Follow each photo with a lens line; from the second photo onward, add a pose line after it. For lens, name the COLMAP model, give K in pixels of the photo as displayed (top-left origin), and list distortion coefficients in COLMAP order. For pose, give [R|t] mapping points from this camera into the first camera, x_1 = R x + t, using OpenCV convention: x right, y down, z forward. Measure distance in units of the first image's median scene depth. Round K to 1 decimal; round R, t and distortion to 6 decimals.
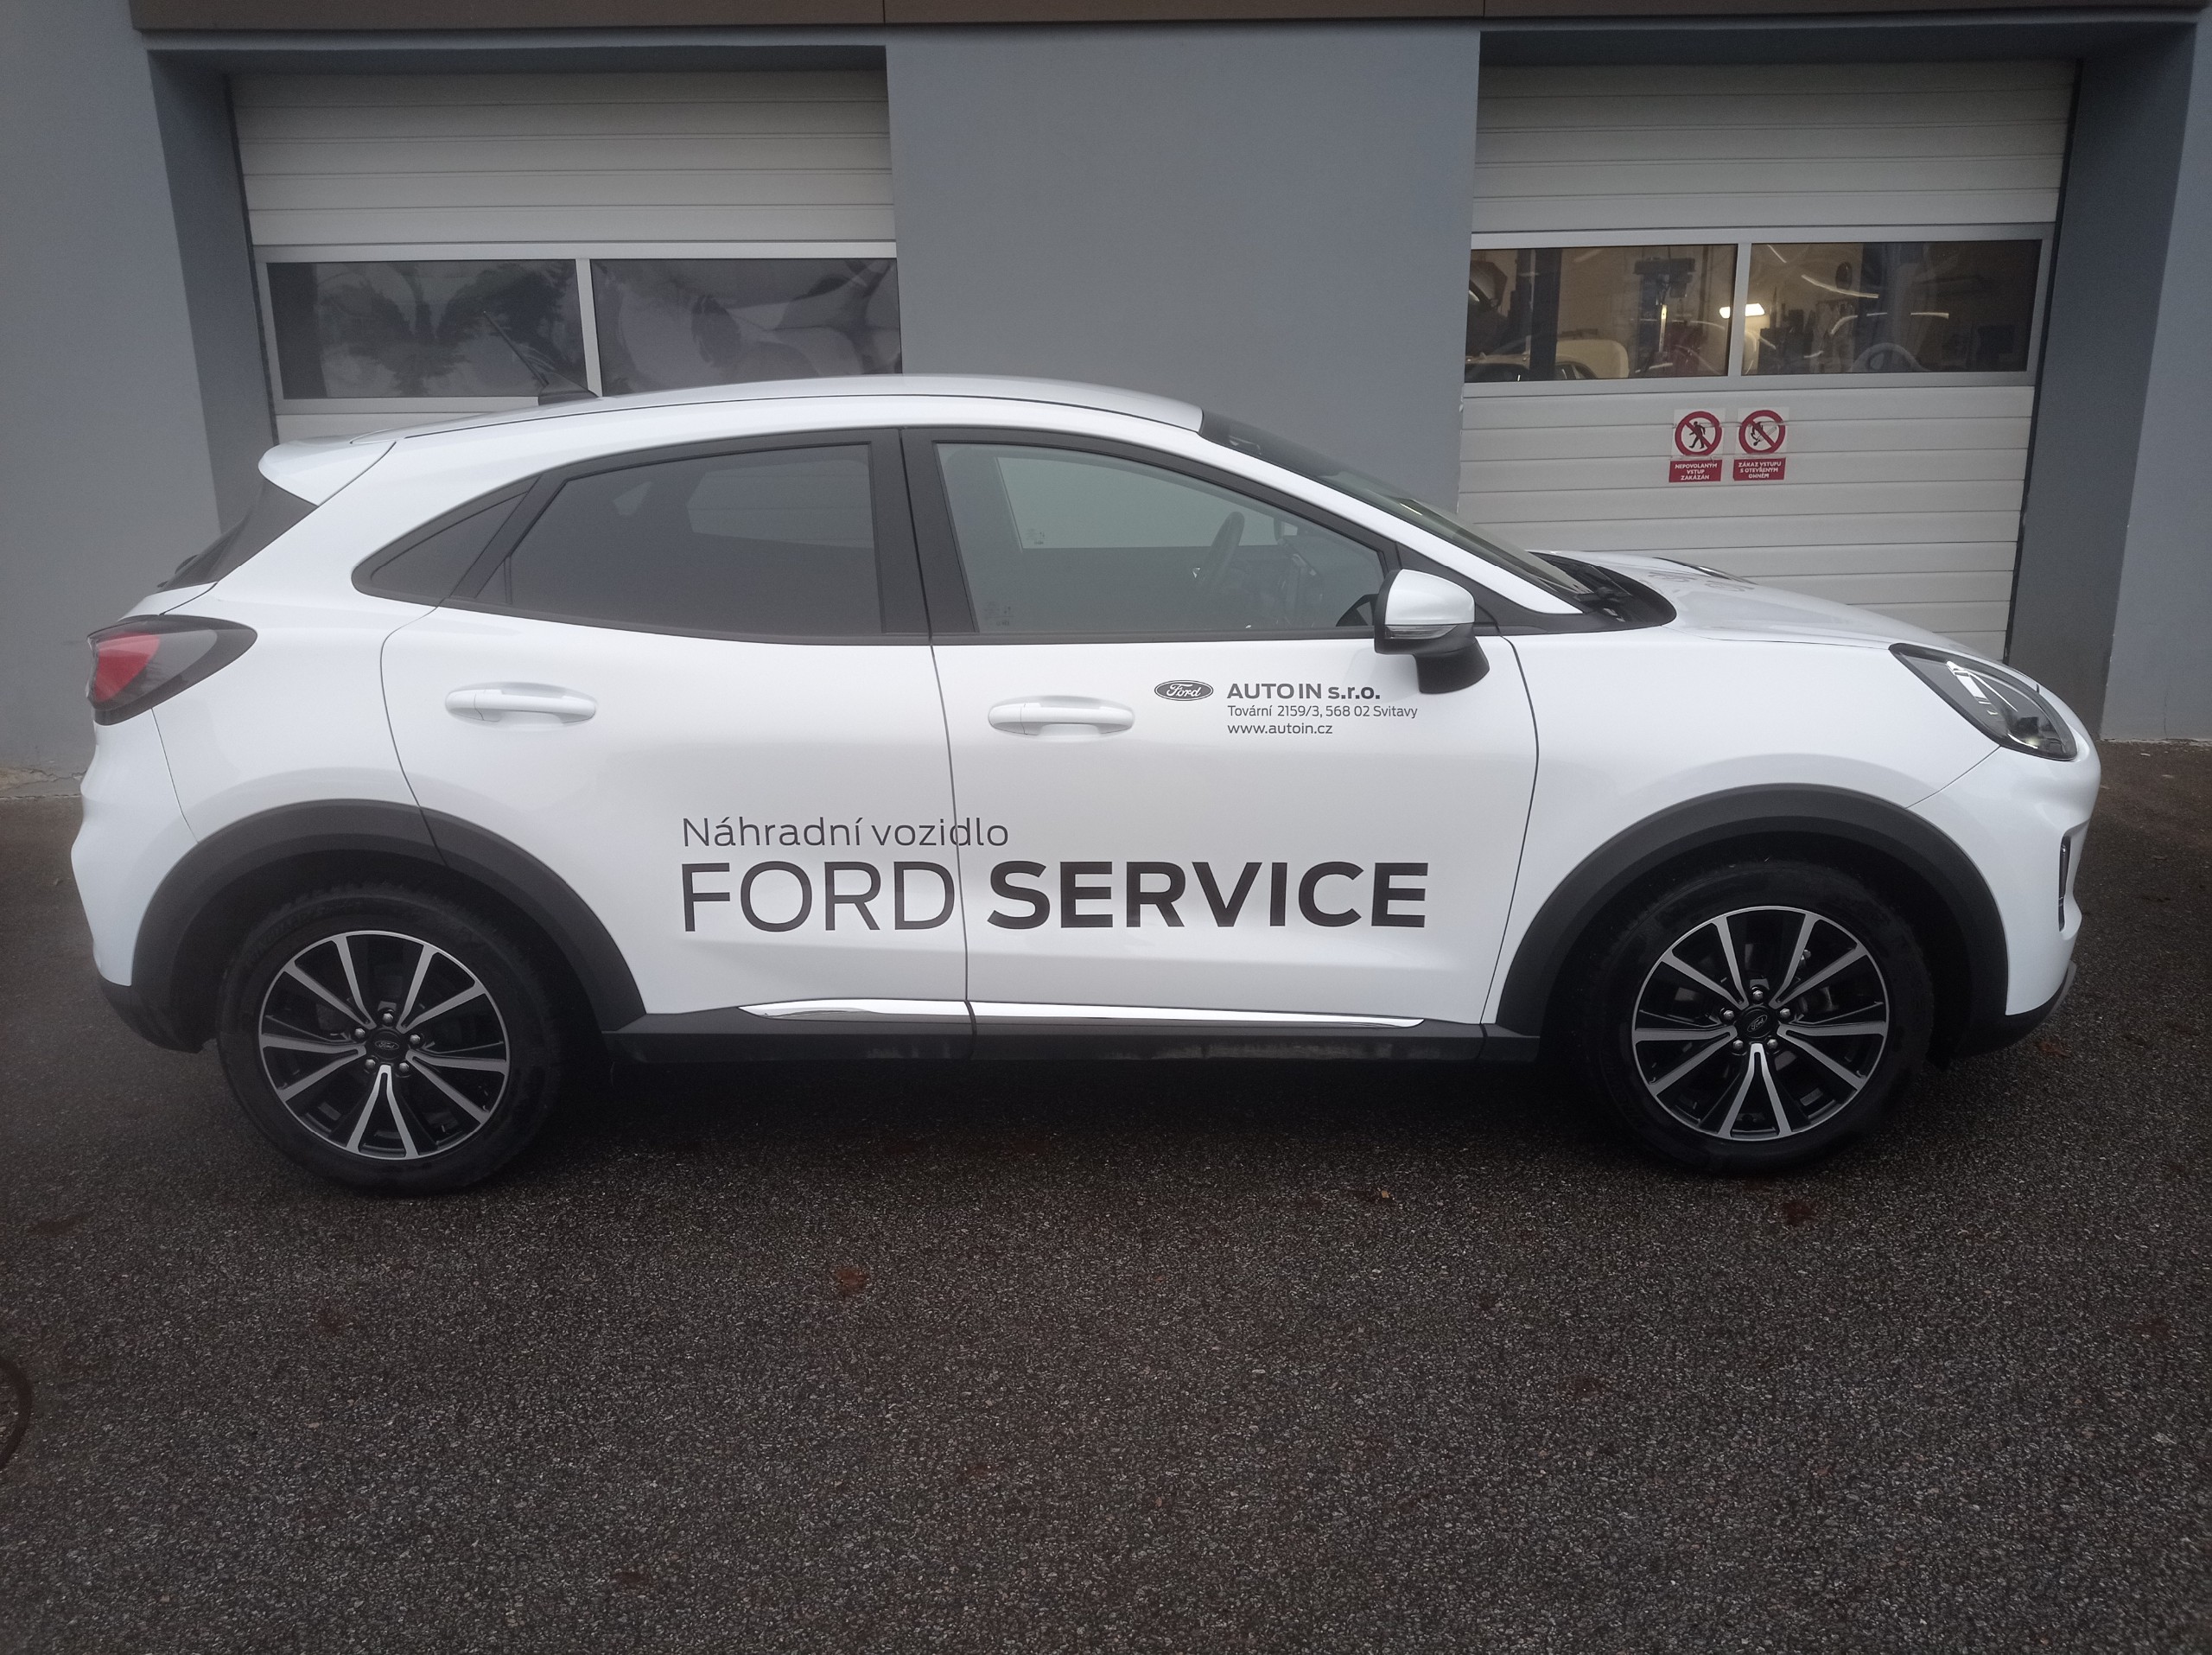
lens RADIAL K [[1602.3, 0, 1099.2], [0, 1602.3, 828.6], [0, 0, 1]] dist [0.036897, -0.043222]
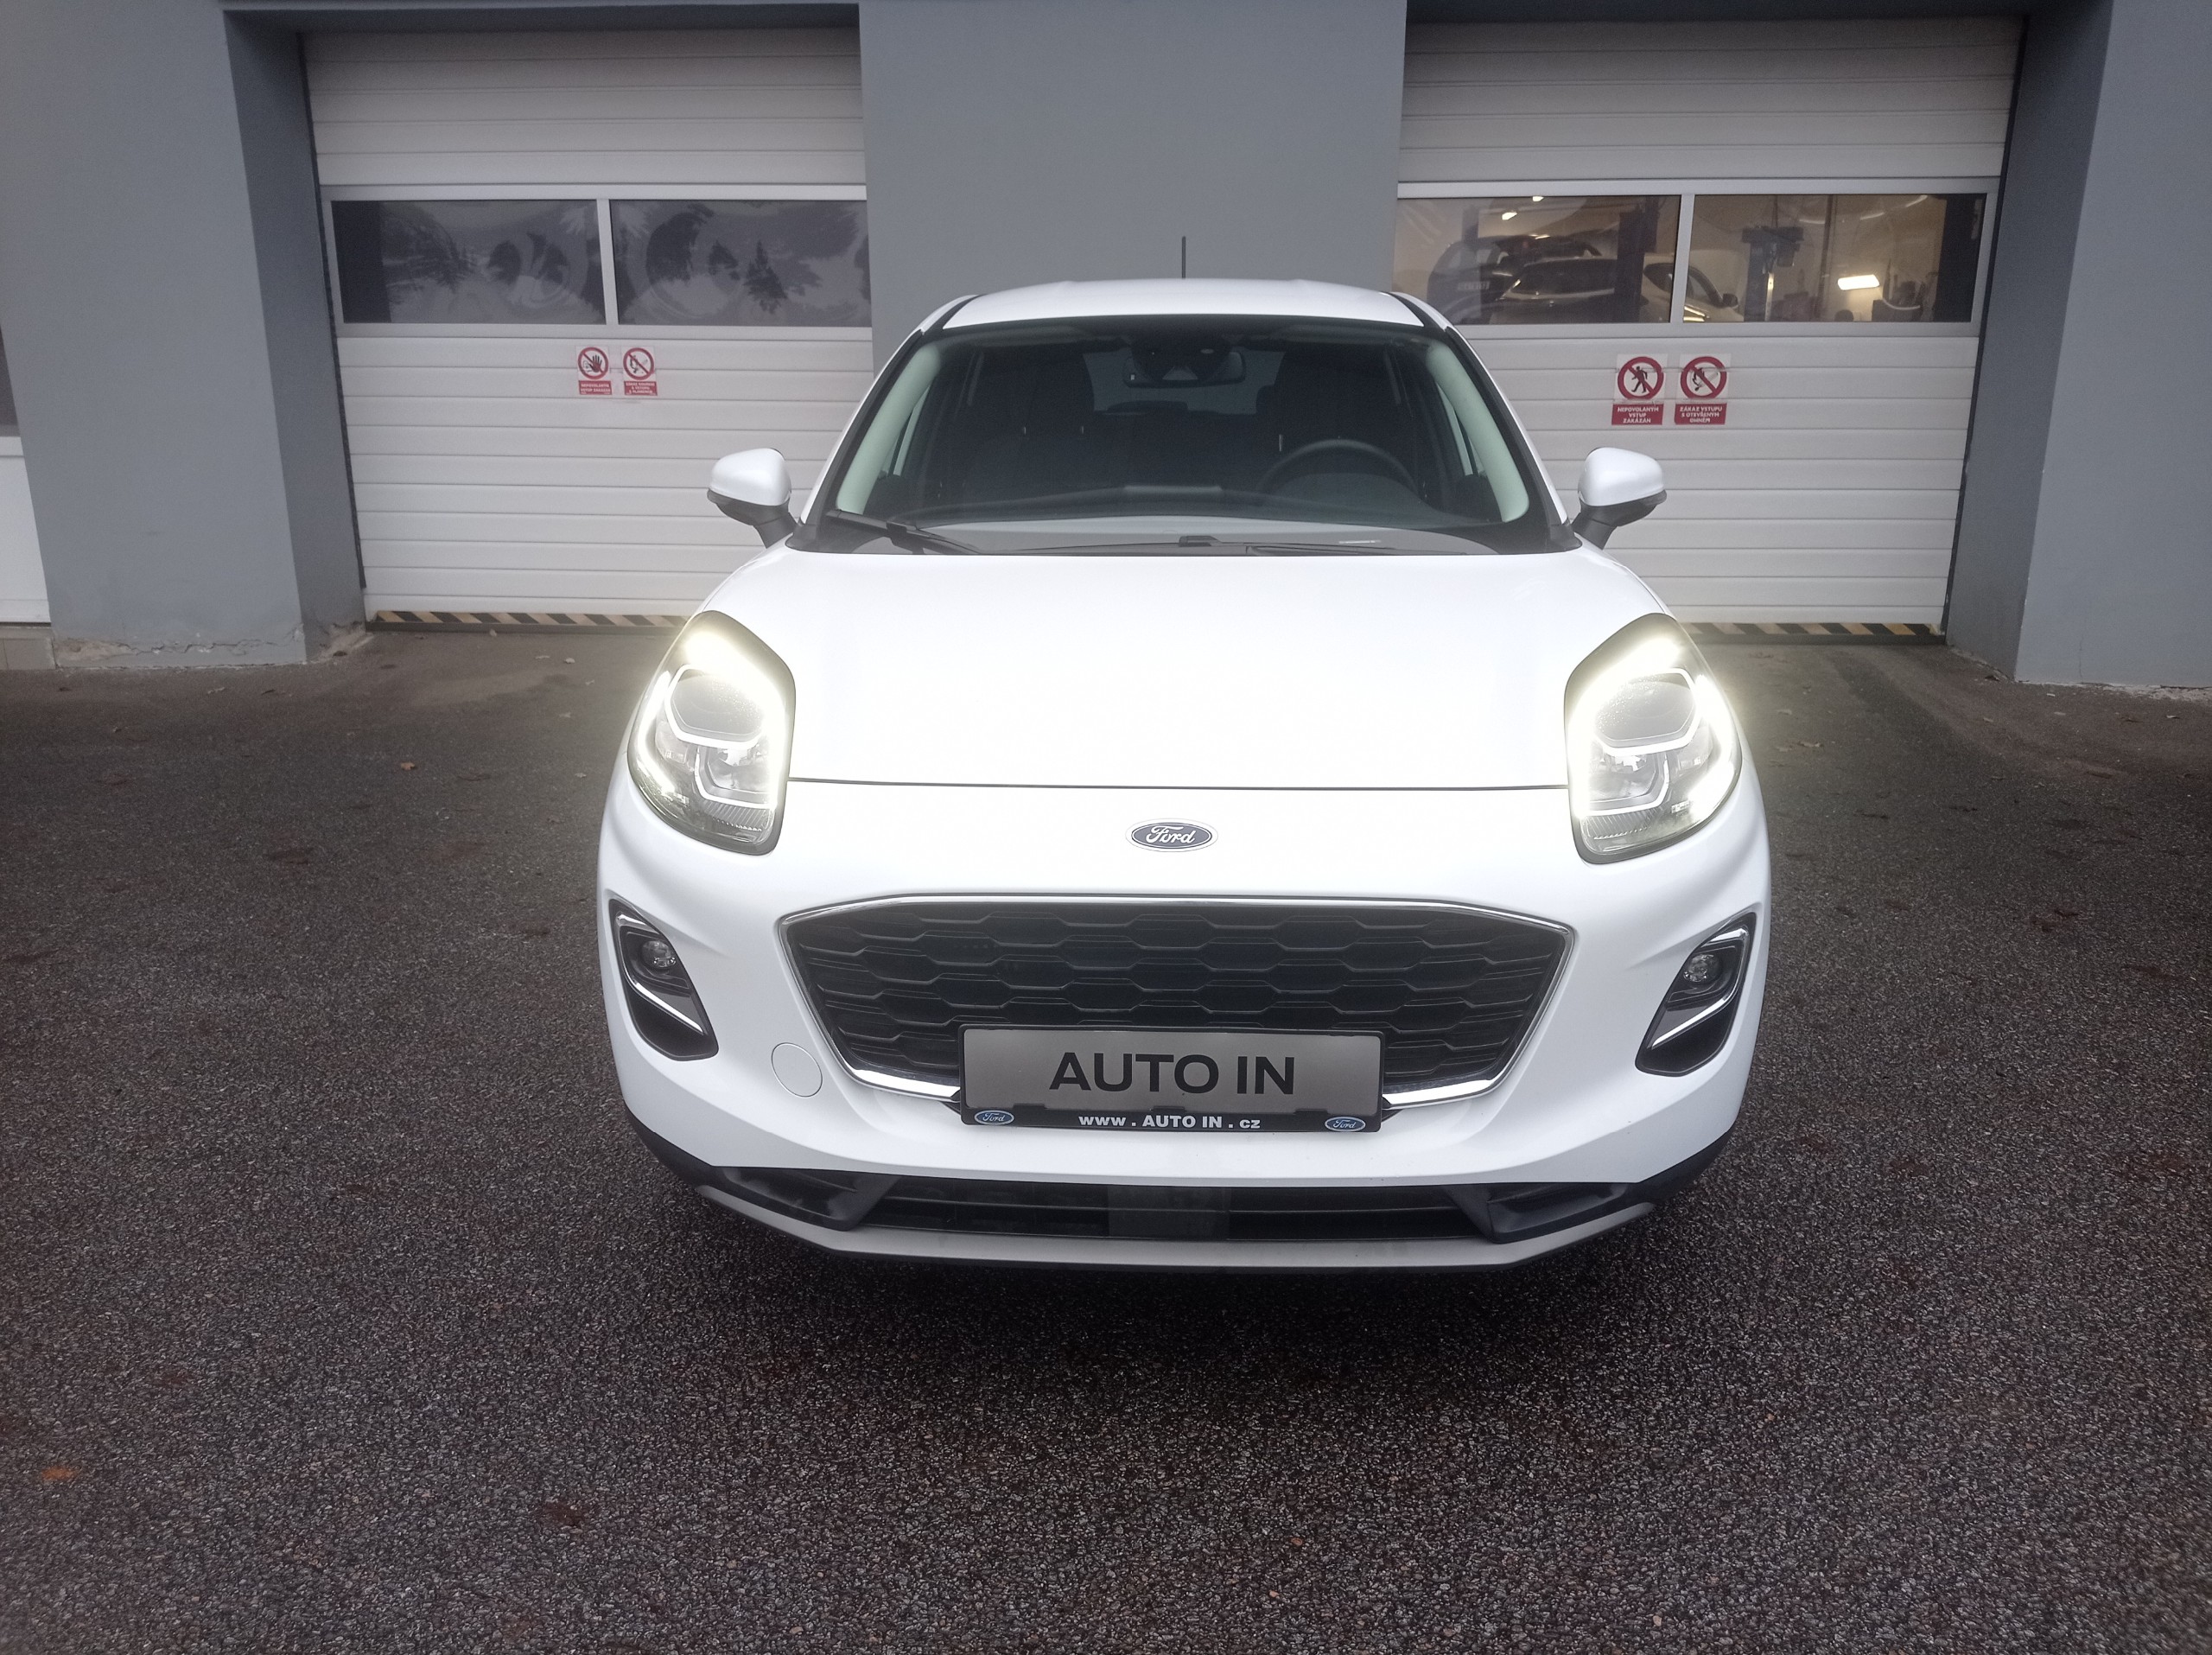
lens RADIAL K [[1602.3, 0, 1112.0], [0, 1602.3, 824.4], [0, 0, 1]] dist [0.036897, -0.043222]
pose [[0.995289, 0.041938, -0.087417, 0.165355], [-0.040846, 0.999064, 0.014246, 0.053042], [0.087933, -0.010608, 0.996070, -0.090811]]
